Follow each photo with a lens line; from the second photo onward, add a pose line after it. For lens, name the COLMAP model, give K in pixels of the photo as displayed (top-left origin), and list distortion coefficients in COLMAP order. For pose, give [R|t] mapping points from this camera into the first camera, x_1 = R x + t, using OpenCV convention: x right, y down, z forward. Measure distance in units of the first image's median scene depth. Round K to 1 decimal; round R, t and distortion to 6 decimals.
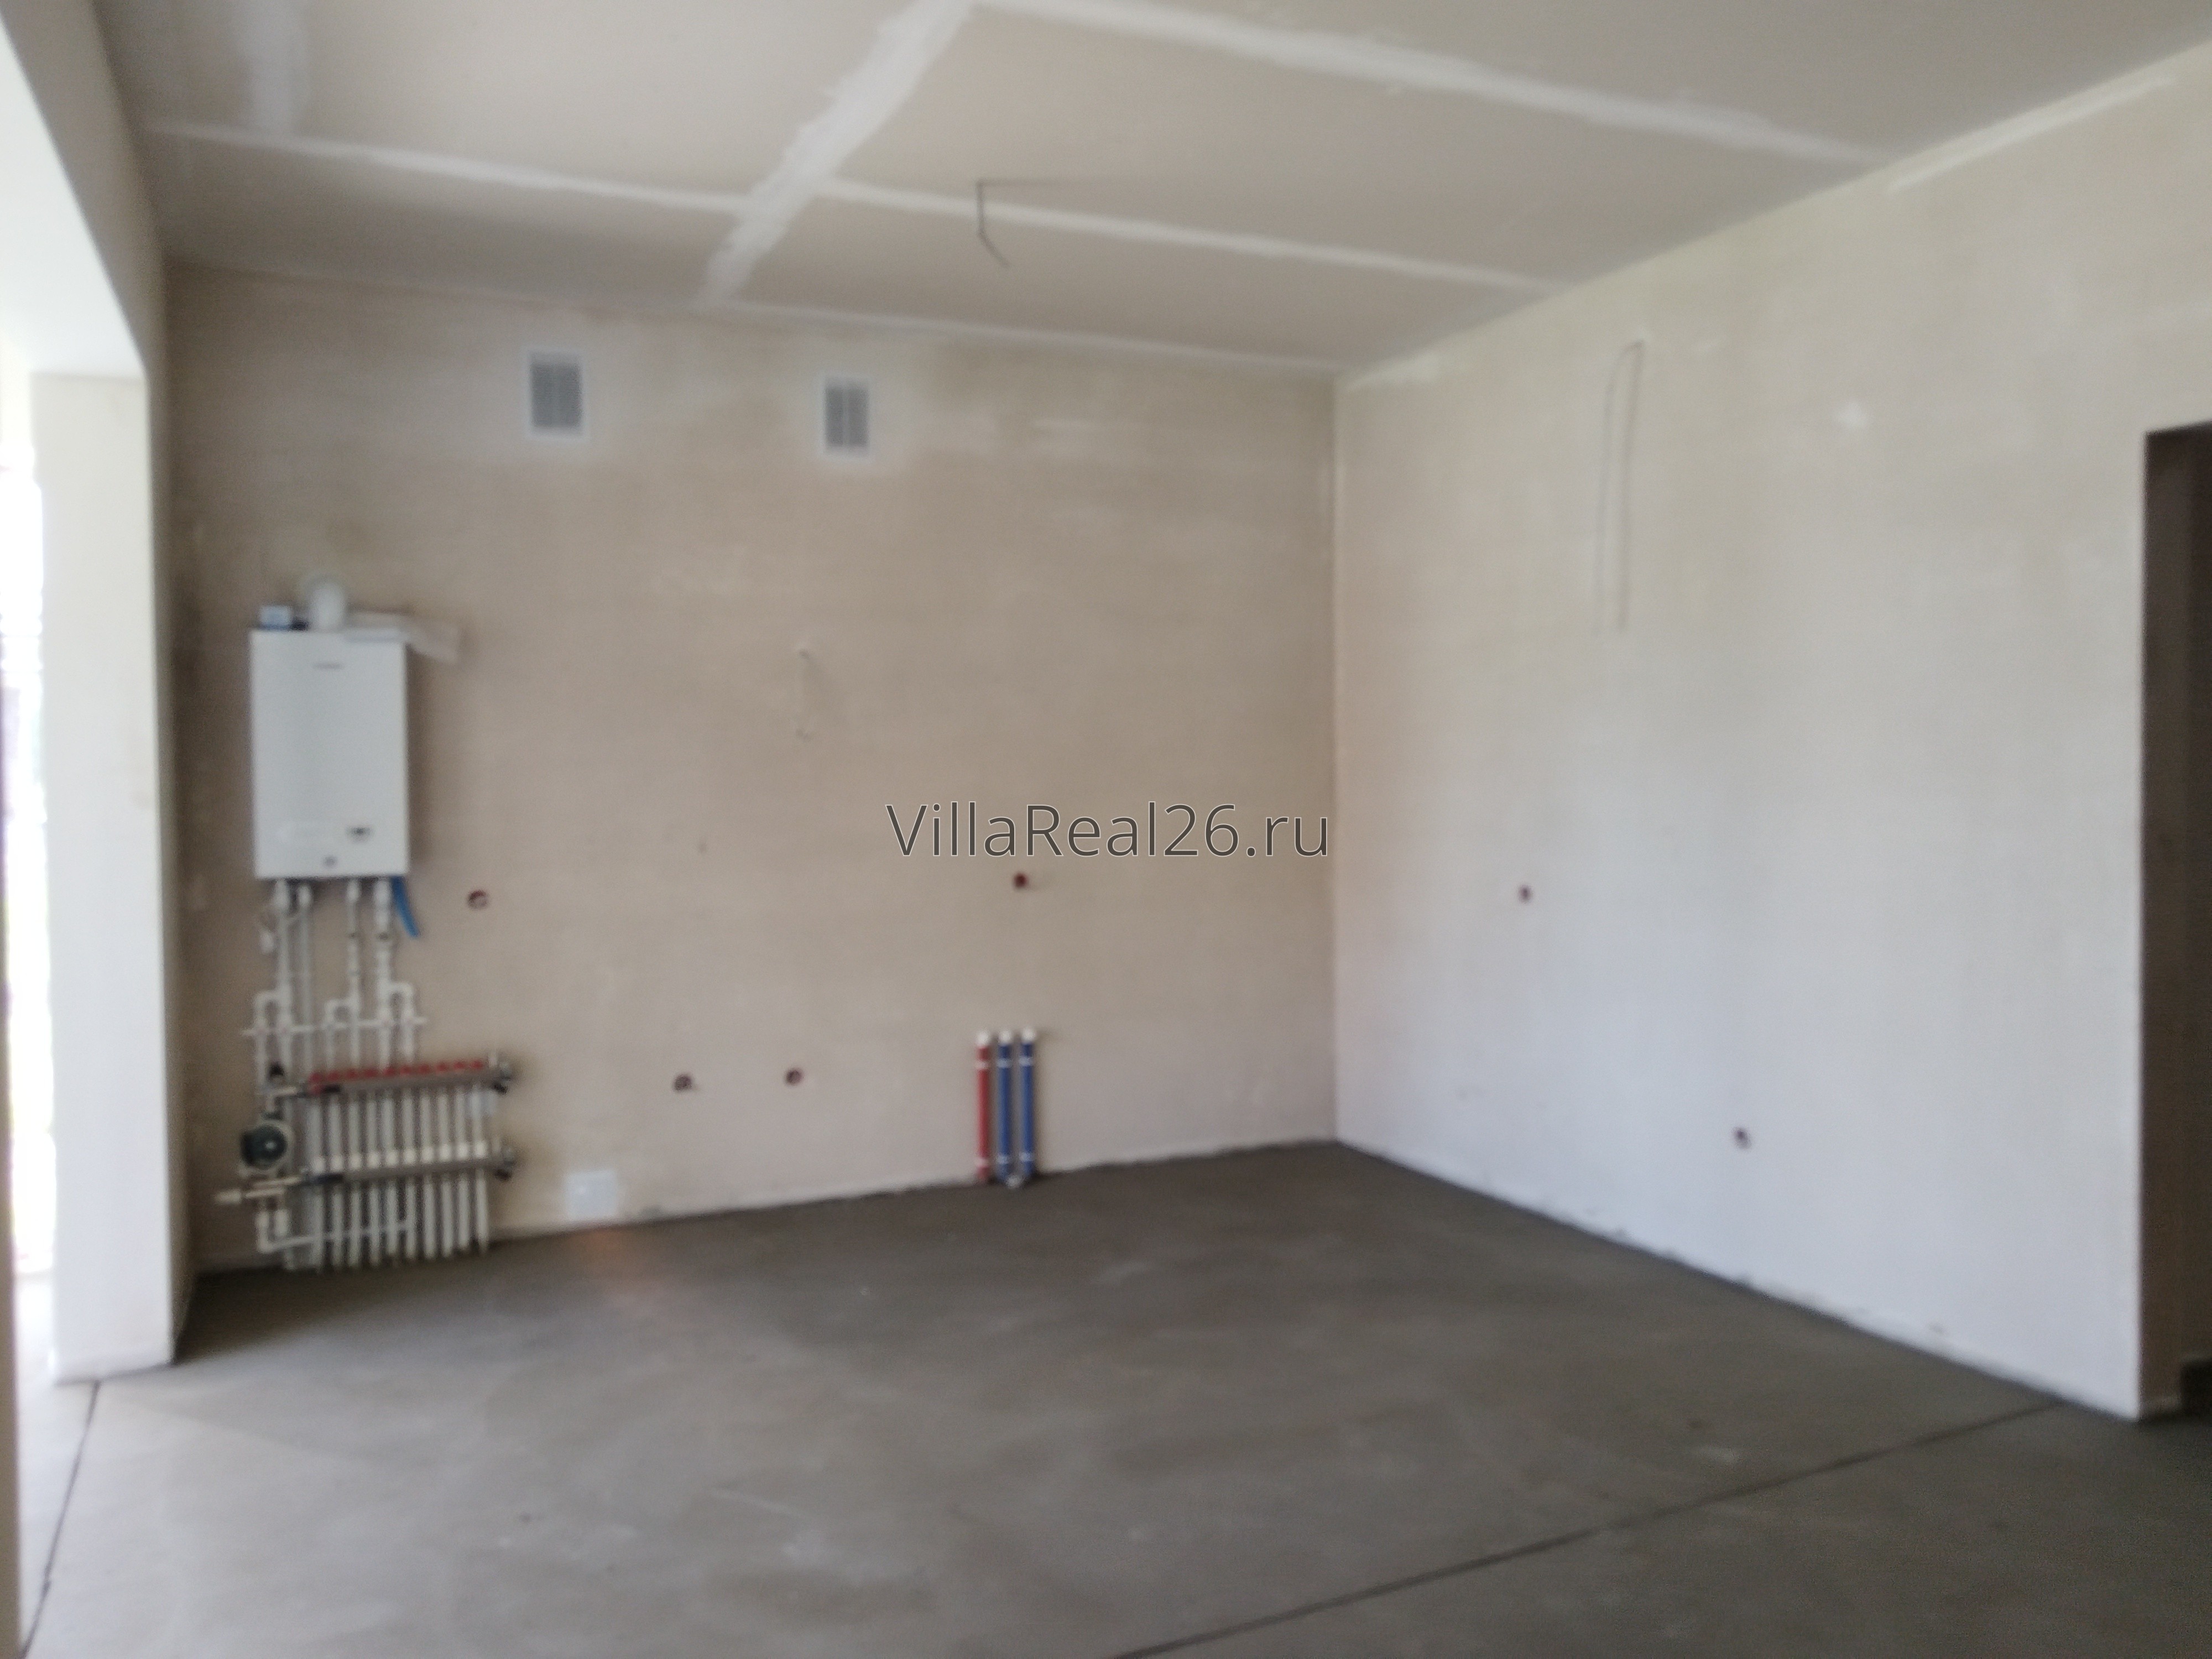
lens RADIAL K [[1705.0, 0, 1115.8], [0, 1705.0, 805.4], [0, 0, 1]] dist [0.007706, -0.000126]
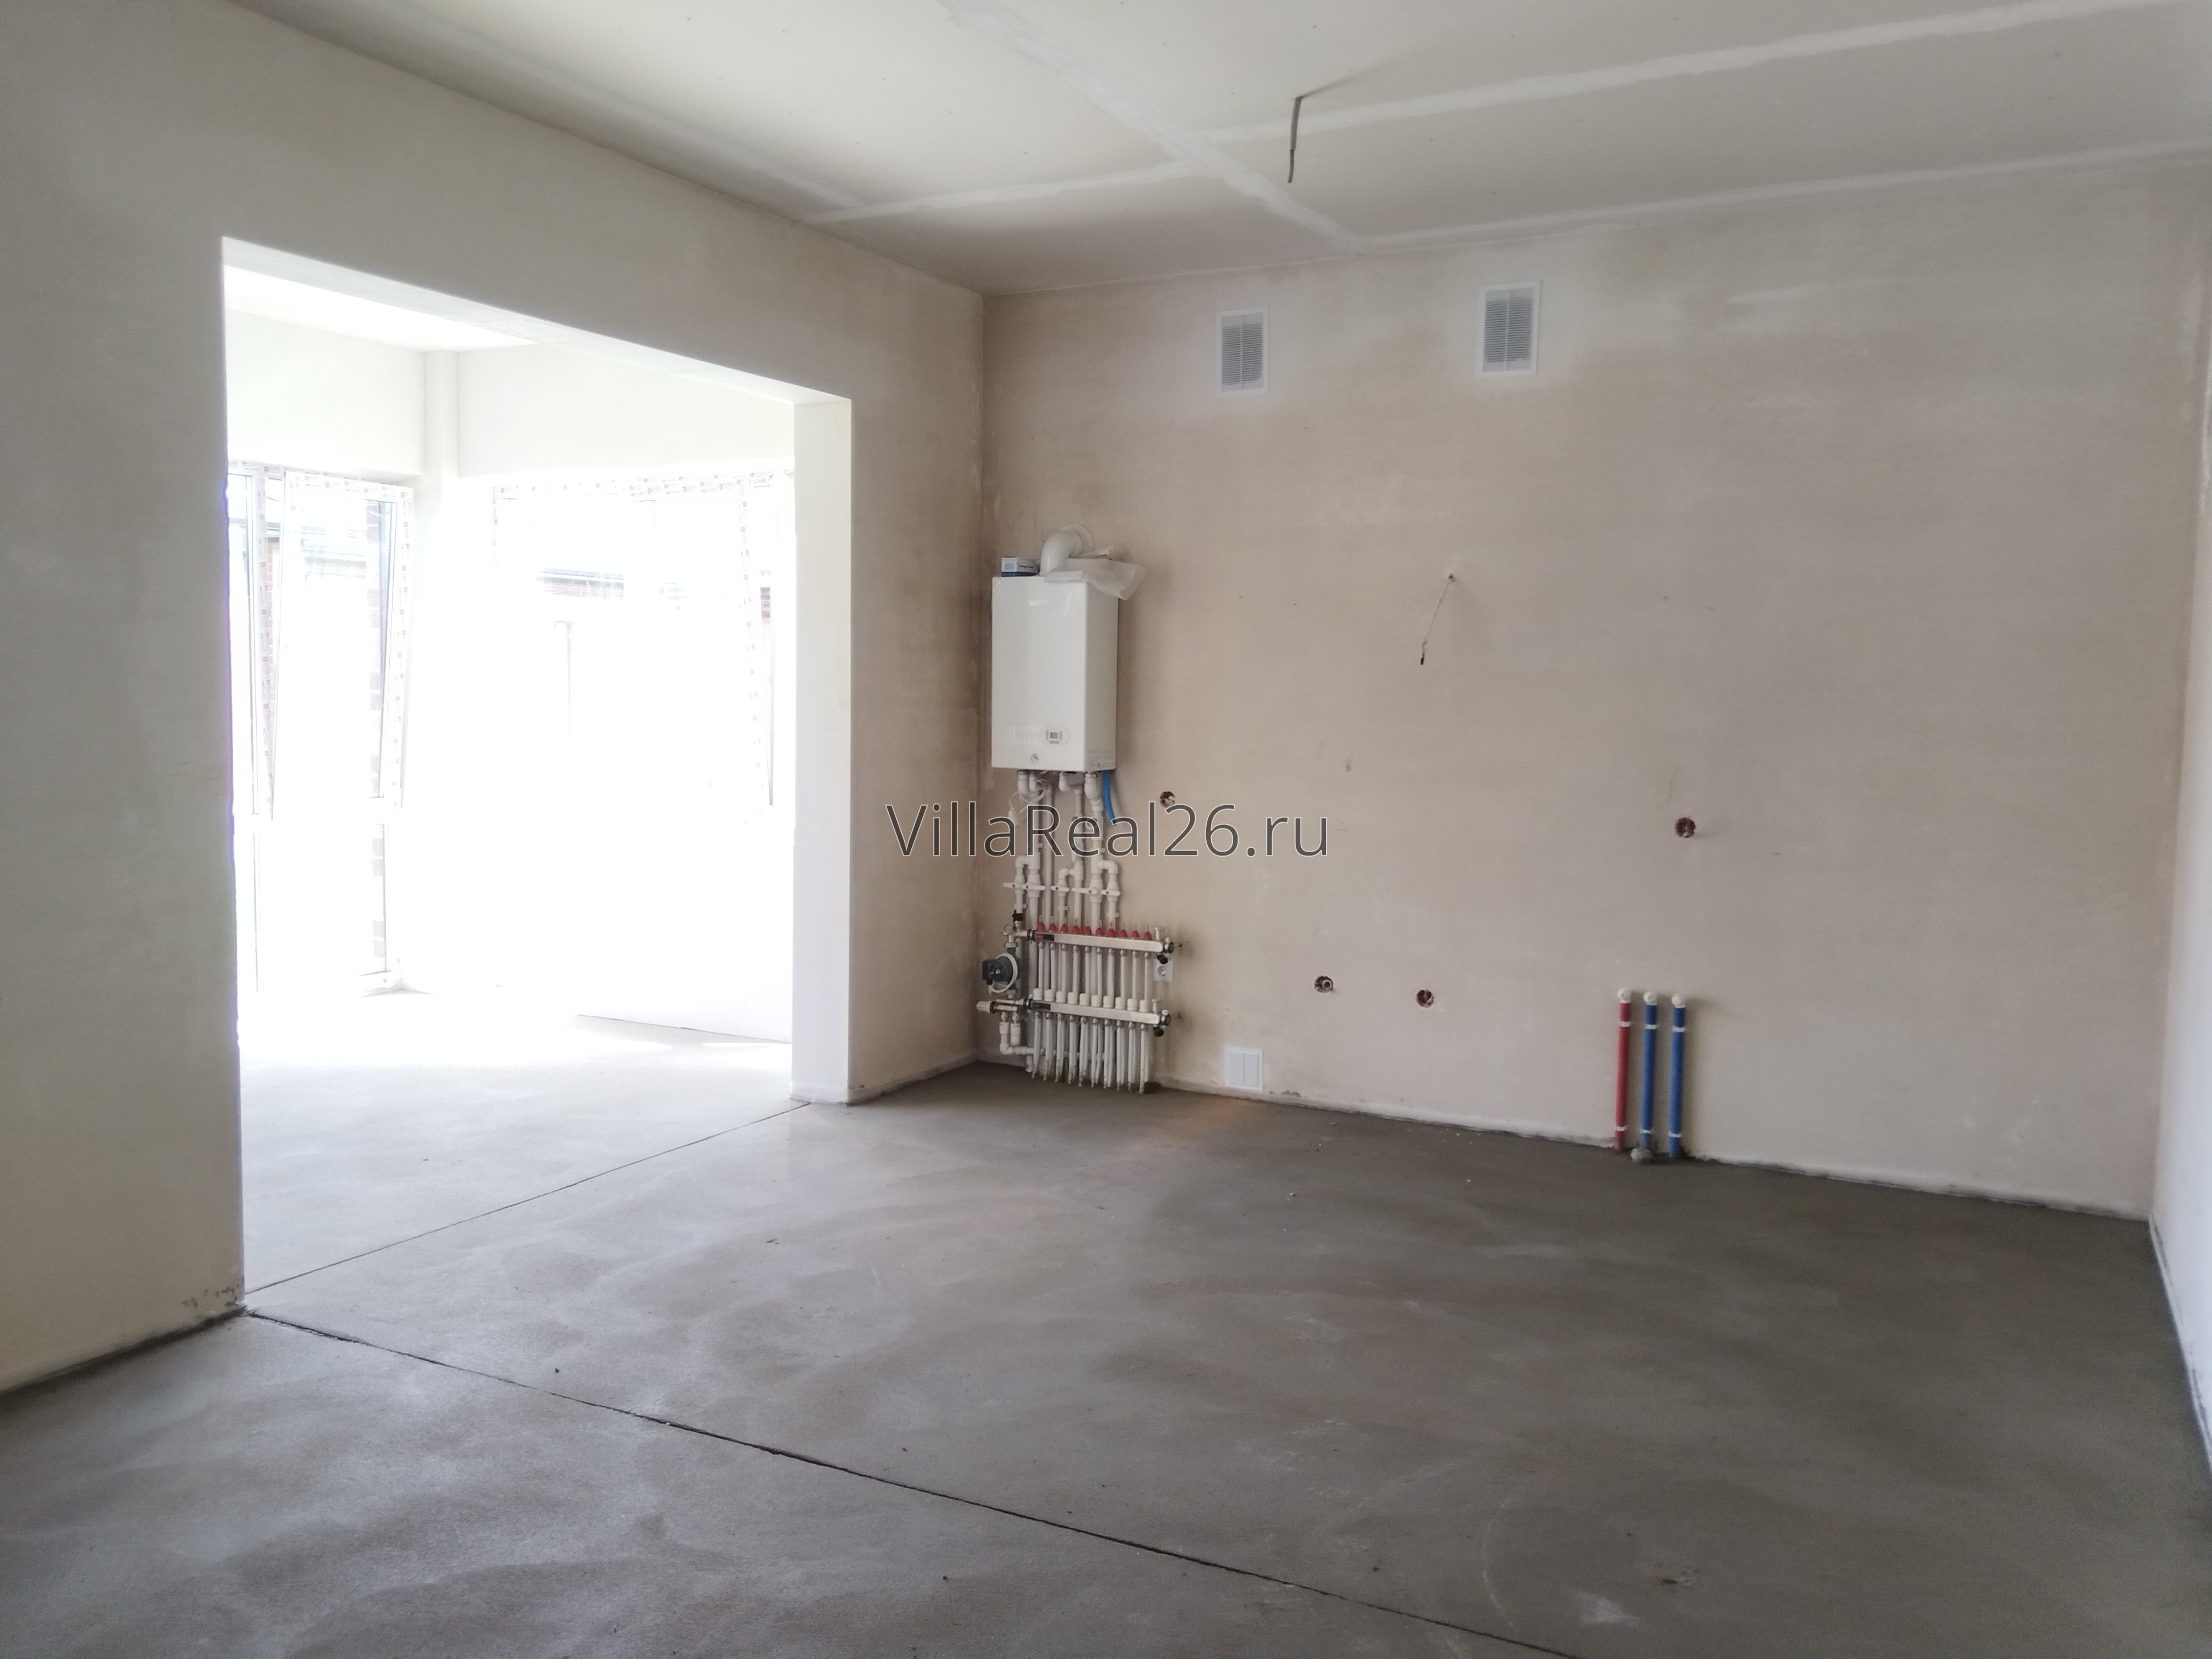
lens RADIAL K [[1734.7, 0, 1104.7], [0, 1734.7, 823.6], [0, 0, 1]] dist [0.002130, -0.009410]
pose [[0.595376, 0.080807, -0.799373, 0.575596], [-0.038792, 0.996660, 0.071858, -0.012563], [0.802510, -0.011774, 0.596522, 0.258187]]
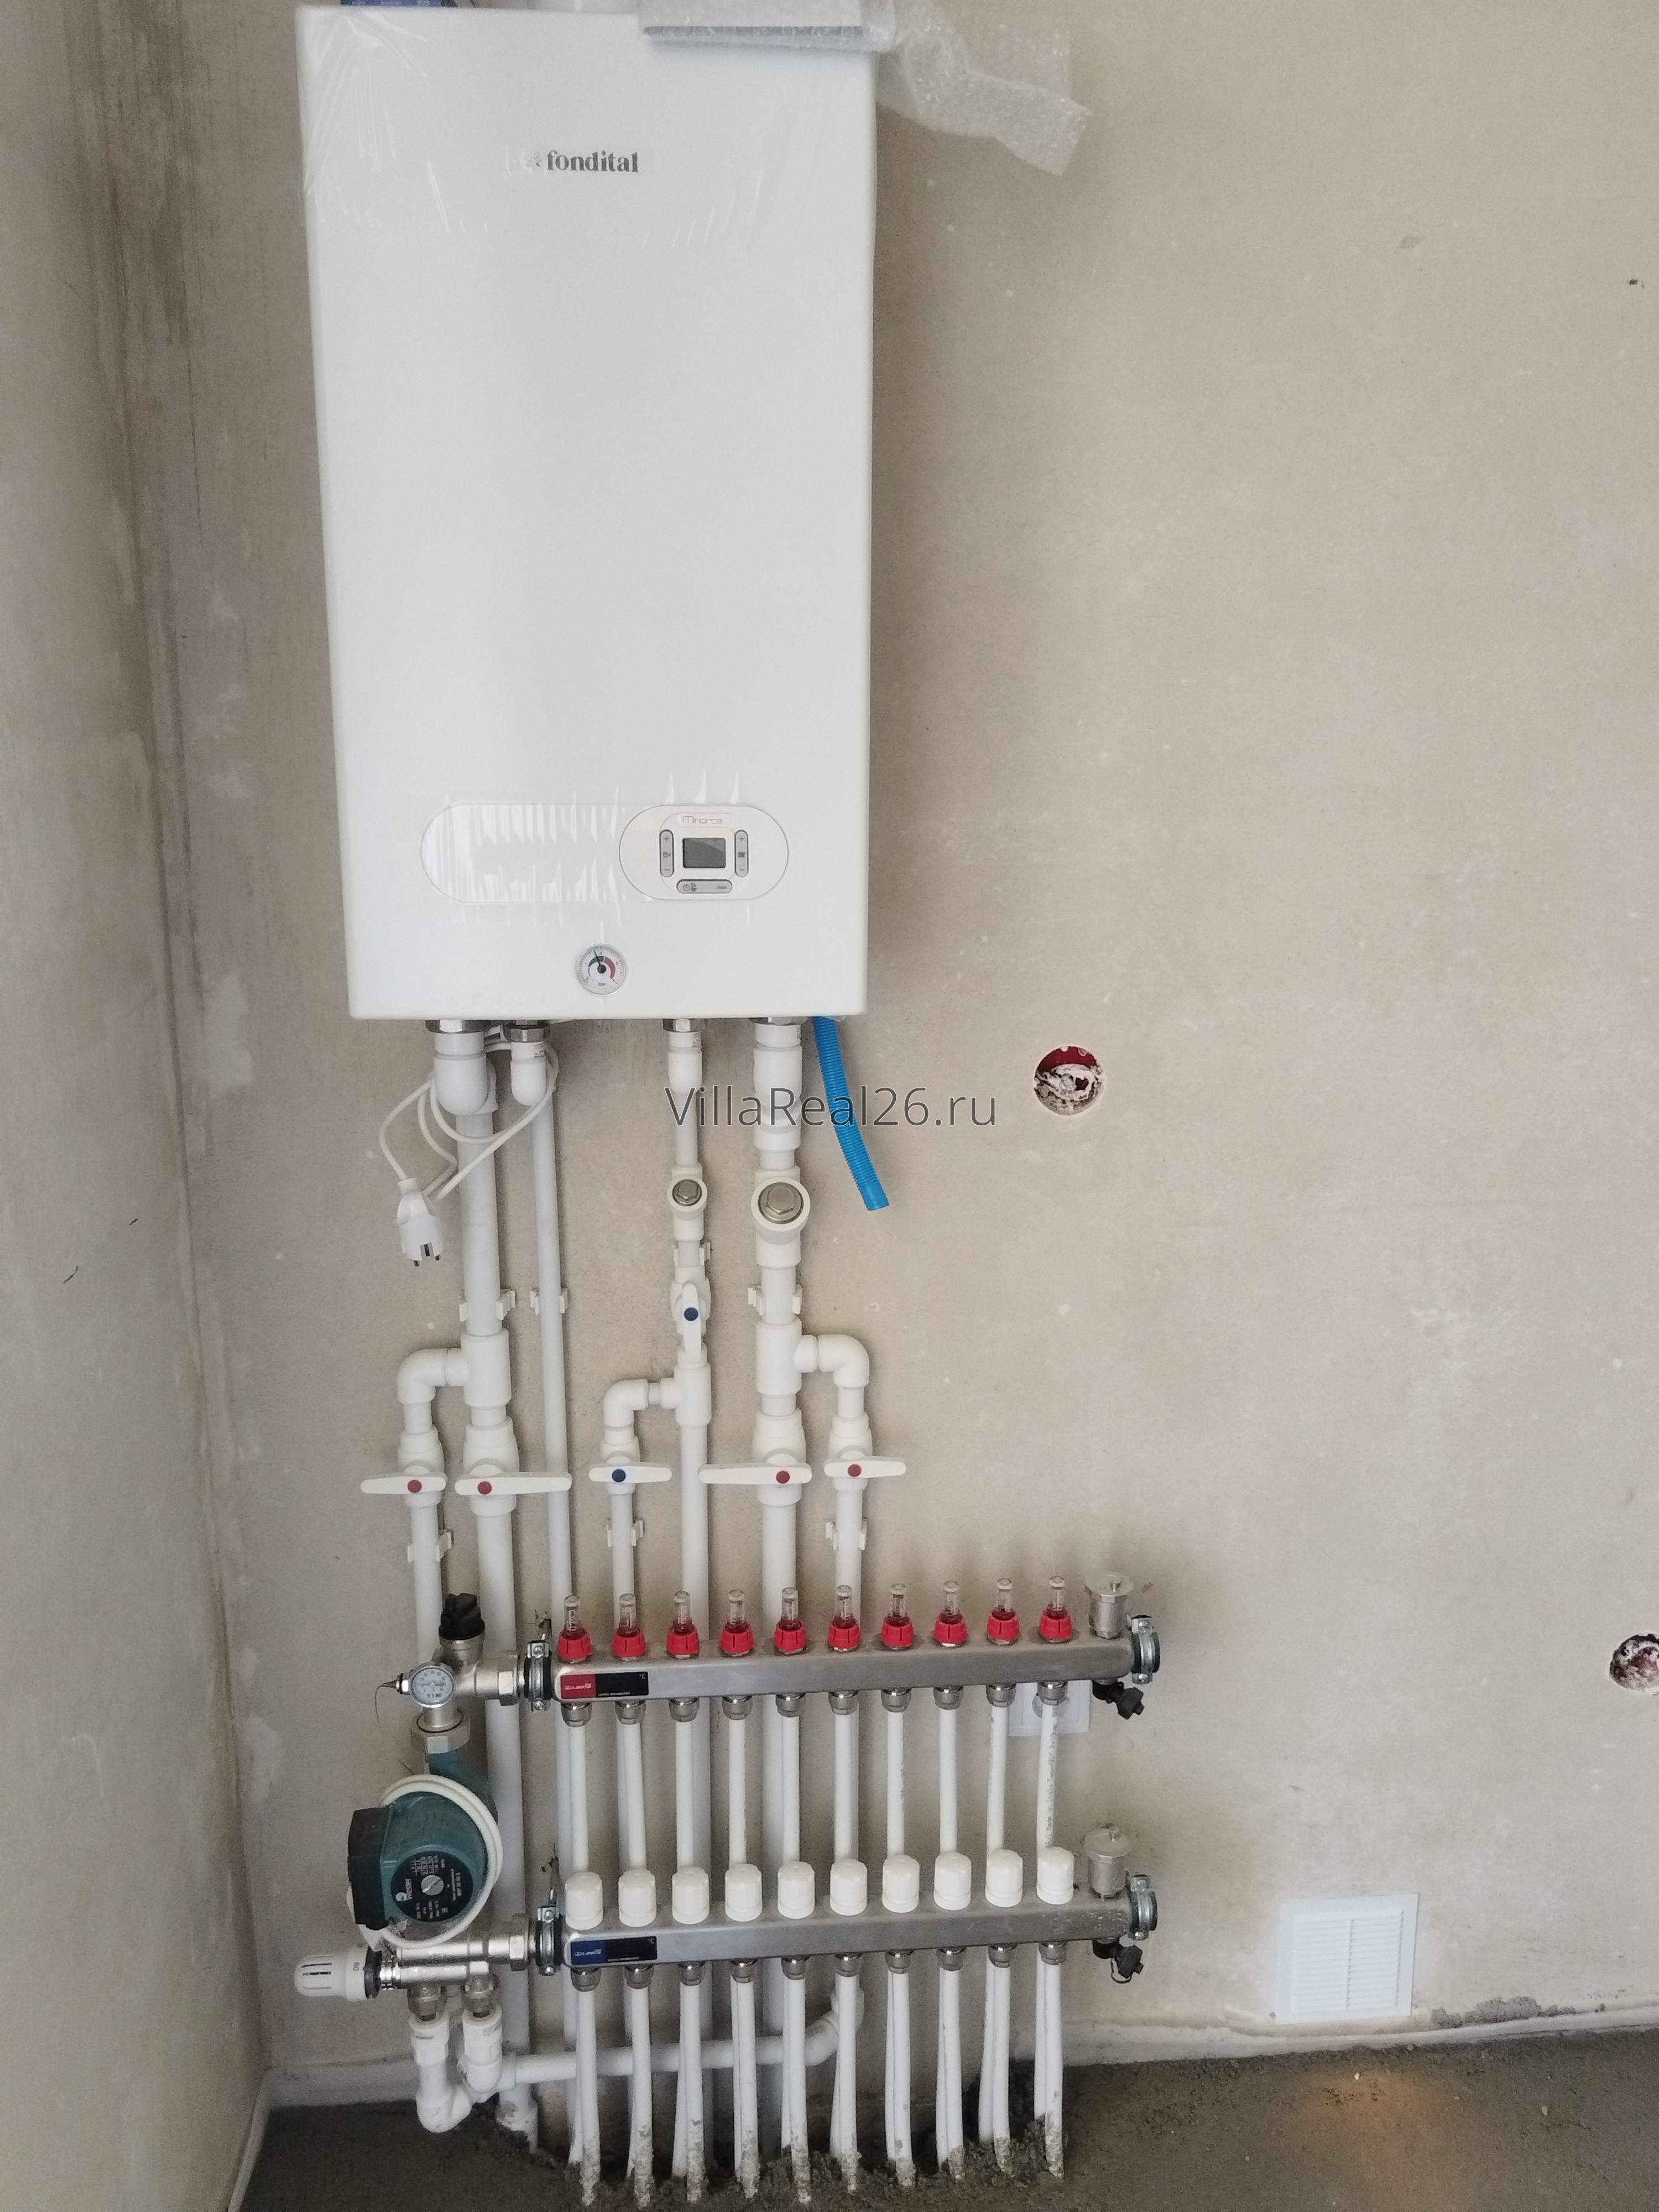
lens RADIAL K [[1744.7, 0, 823.4], [0, 1744.7, 1105.6], [0, 0, 1]] dist [-0.003267, -0.013597]
pose [[0.933191, 0.084654, -0.349269, -0.315211], [-0.016888, 0.981117, 0.192677, 0.001161], [0.358985, -0.173906, 0.916999, 0.723507]]
